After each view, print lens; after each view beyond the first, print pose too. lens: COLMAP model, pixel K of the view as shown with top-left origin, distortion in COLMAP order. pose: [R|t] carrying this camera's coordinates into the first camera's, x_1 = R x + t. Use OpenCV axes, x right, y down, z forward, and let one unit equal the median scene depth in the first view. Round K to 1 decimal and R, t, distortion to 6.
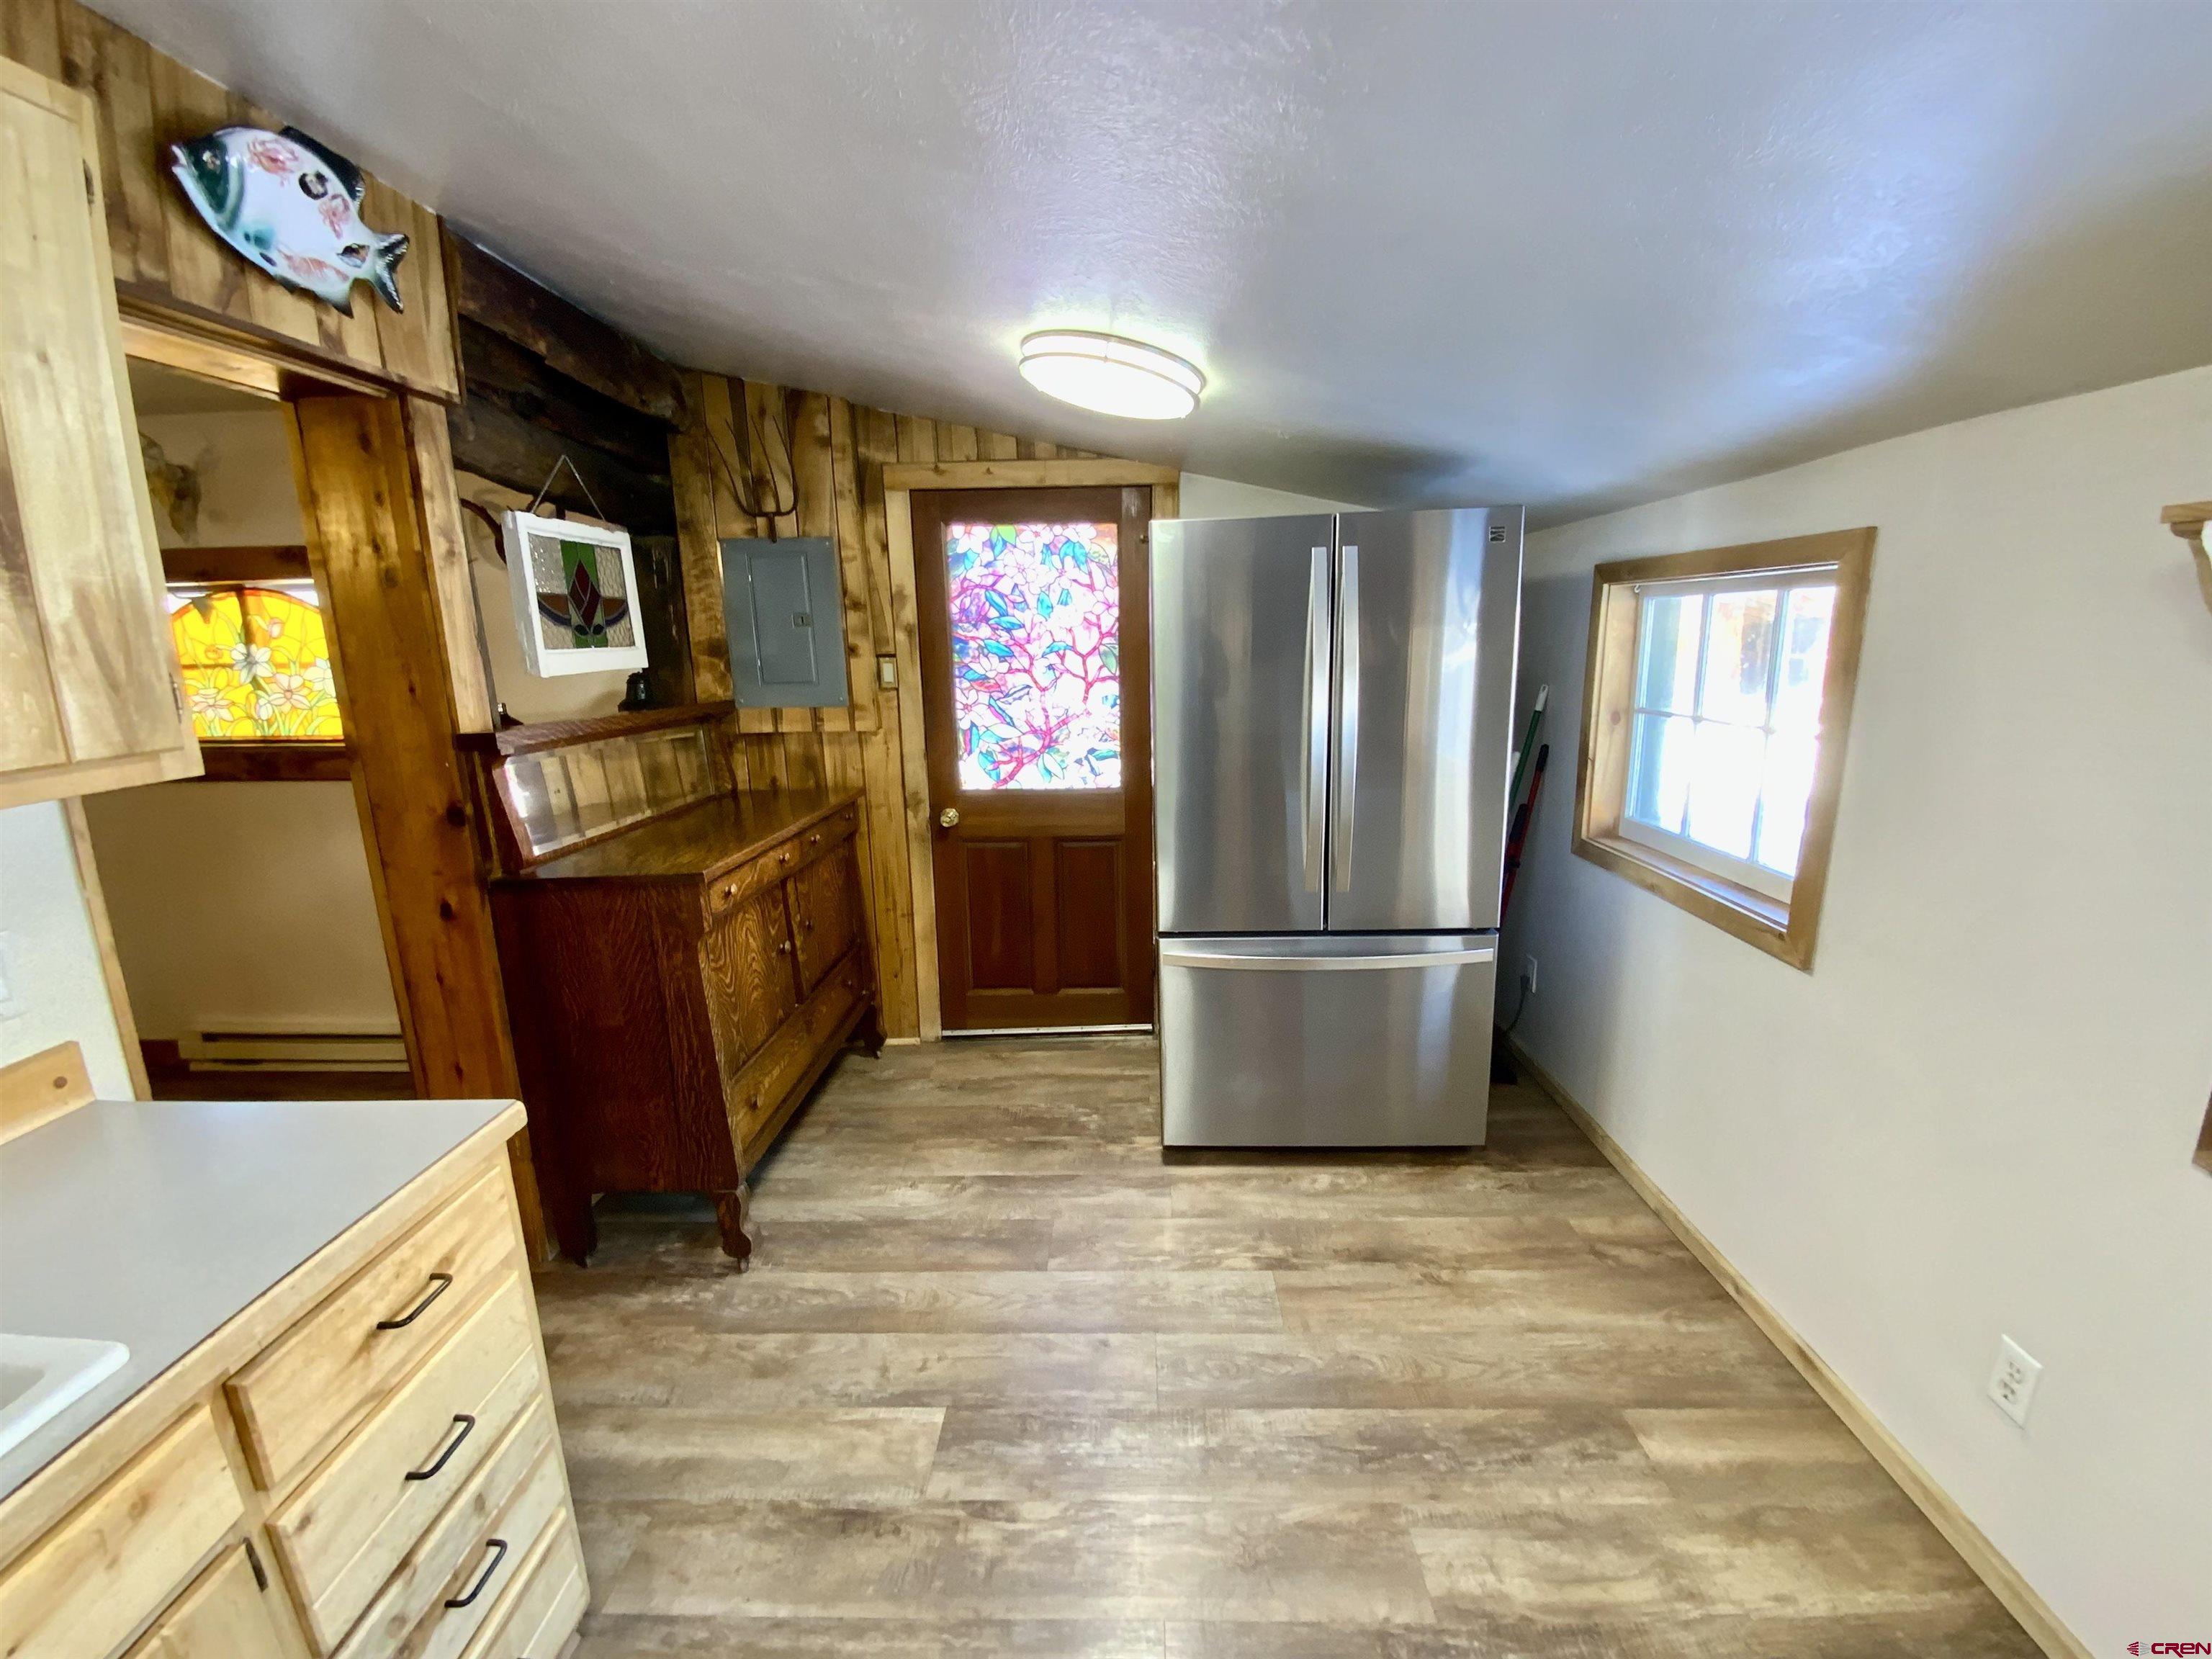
lens RADIAL K [[897.8, 0, 1106.0], [0, 897.8, 829.5], [0, 0, 1]] dist [0.036500, -0.025775]
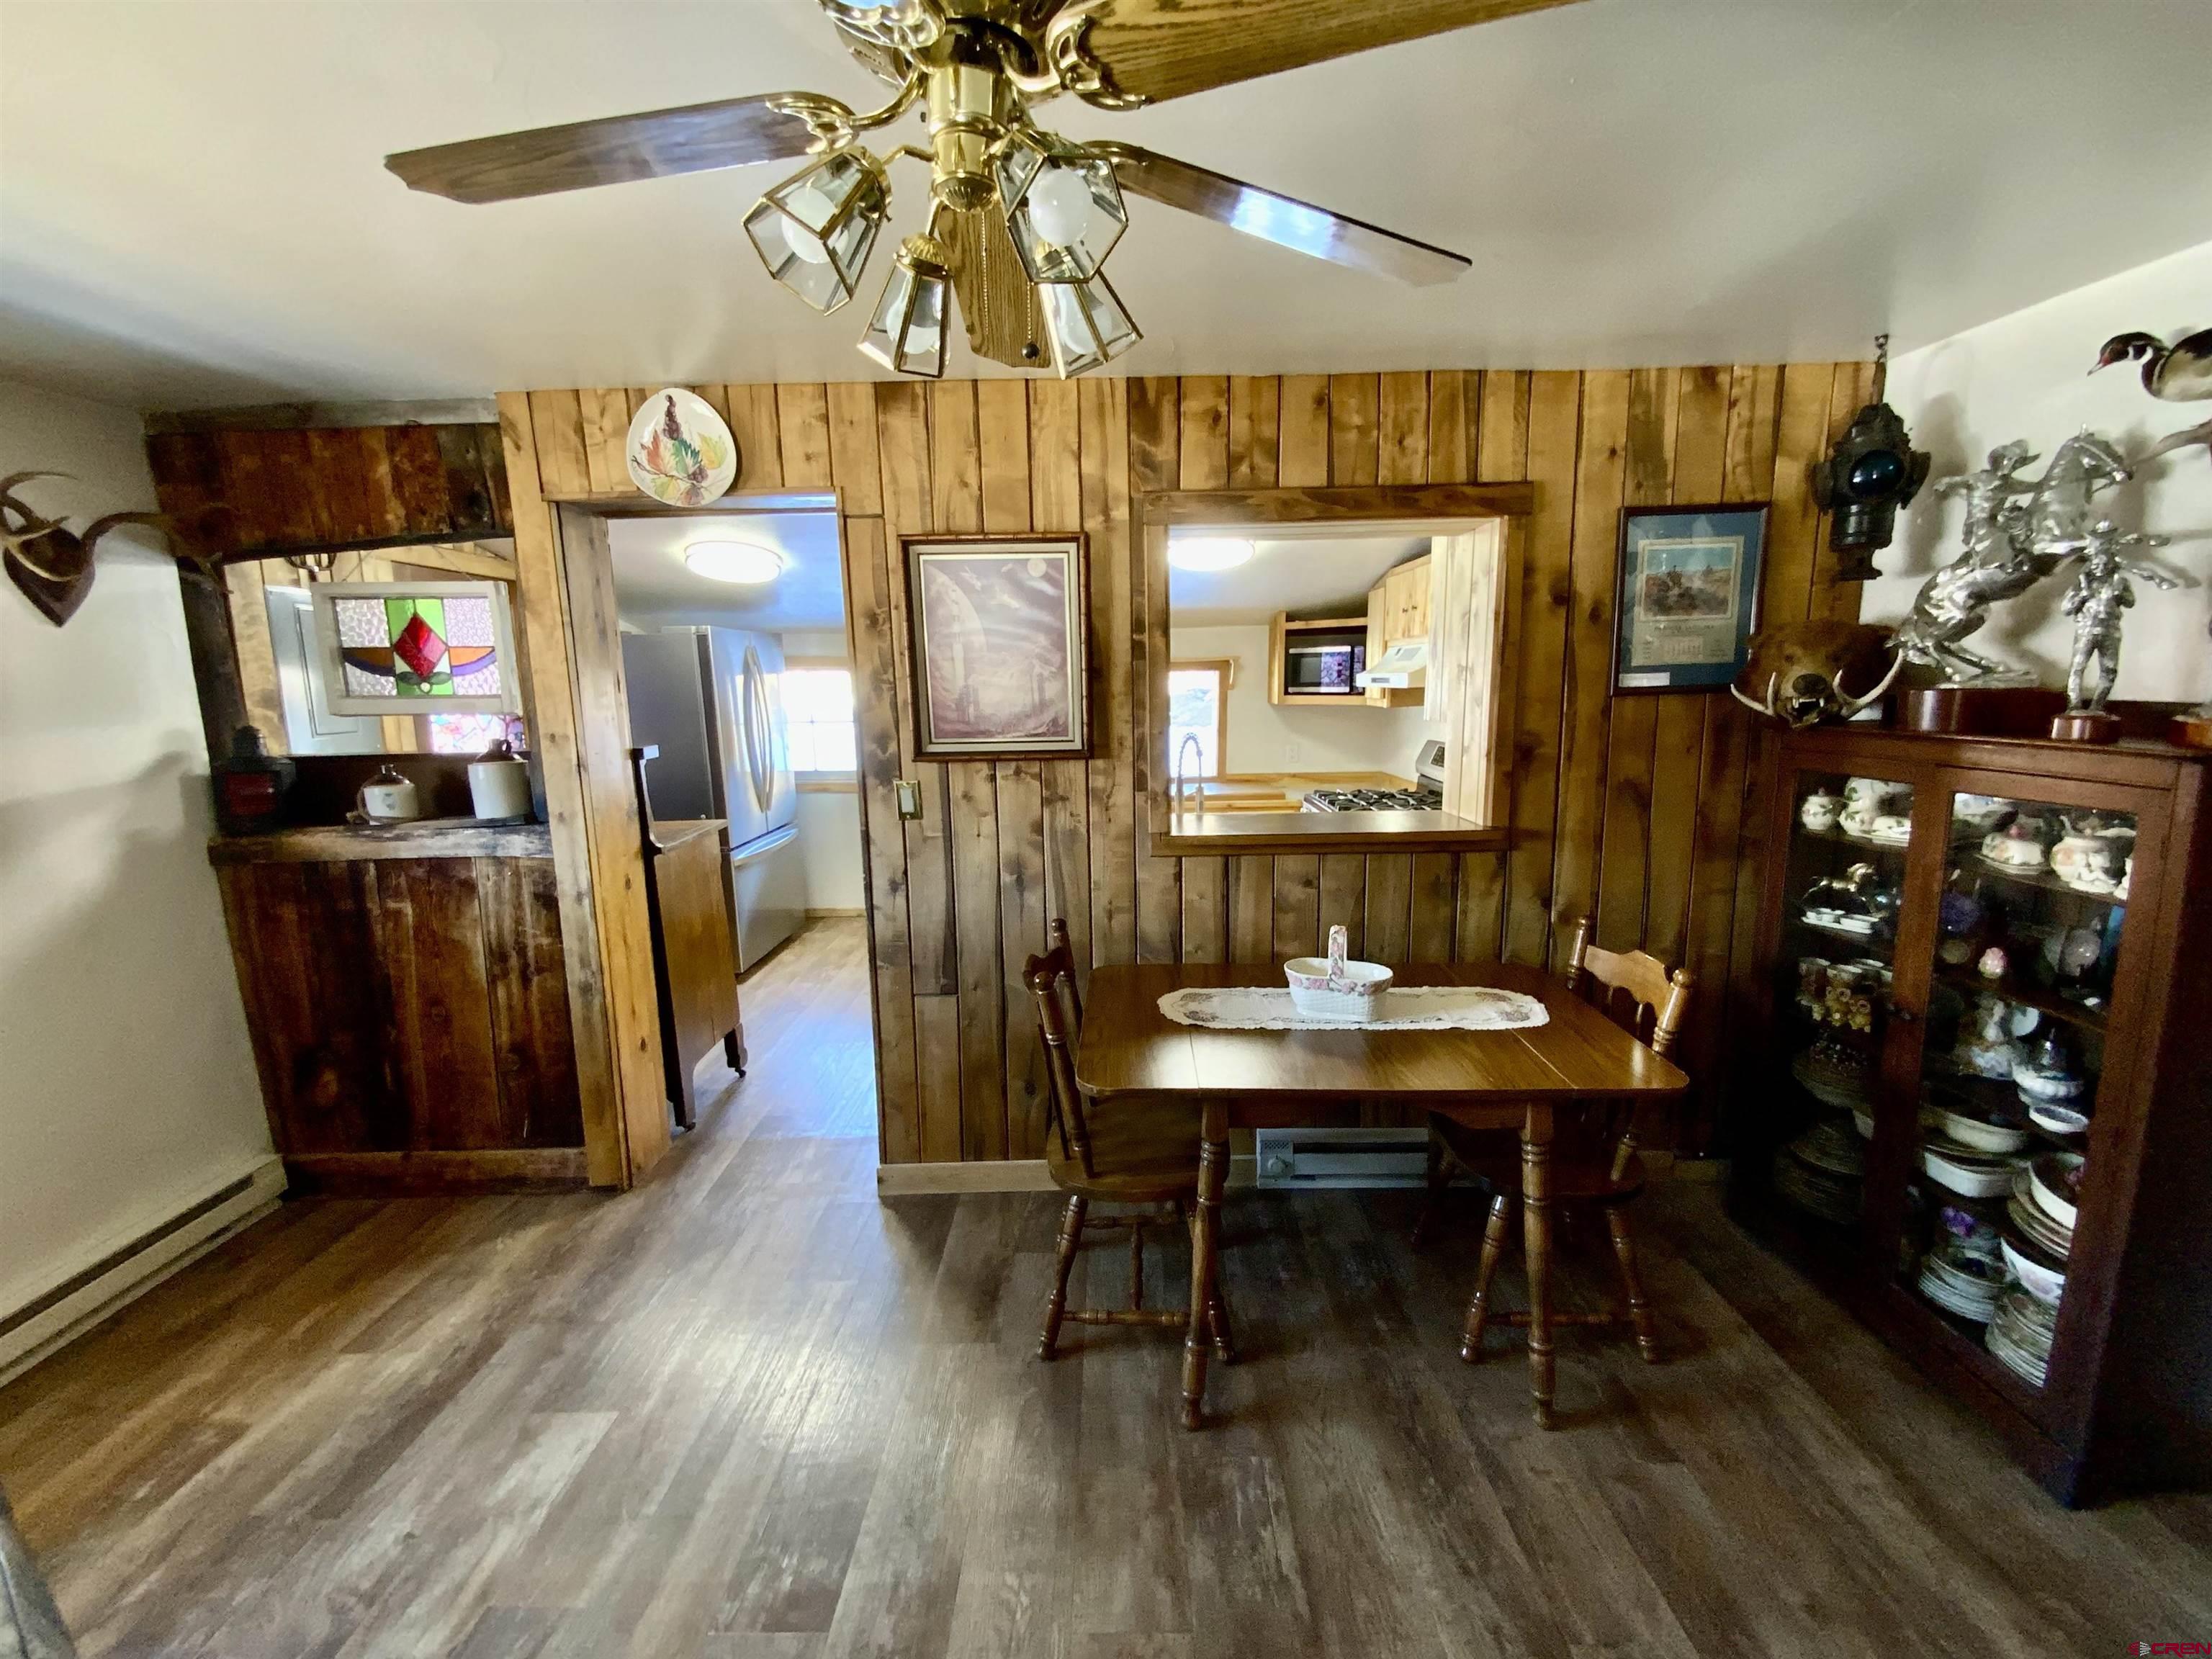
lens RADIAL K [[897.8, 0, 1106.0], [0, 897.8, 829.5], [0, 0, 1]] dist [0.036500, -0.025775]
pose [[-0.009993, -0.127752, 0.991756, -1.400330], [0.217447, 0.967794, 0.126857, -0.002768], [-0.976021, 0.216922, 0.018108, 0.174895]]
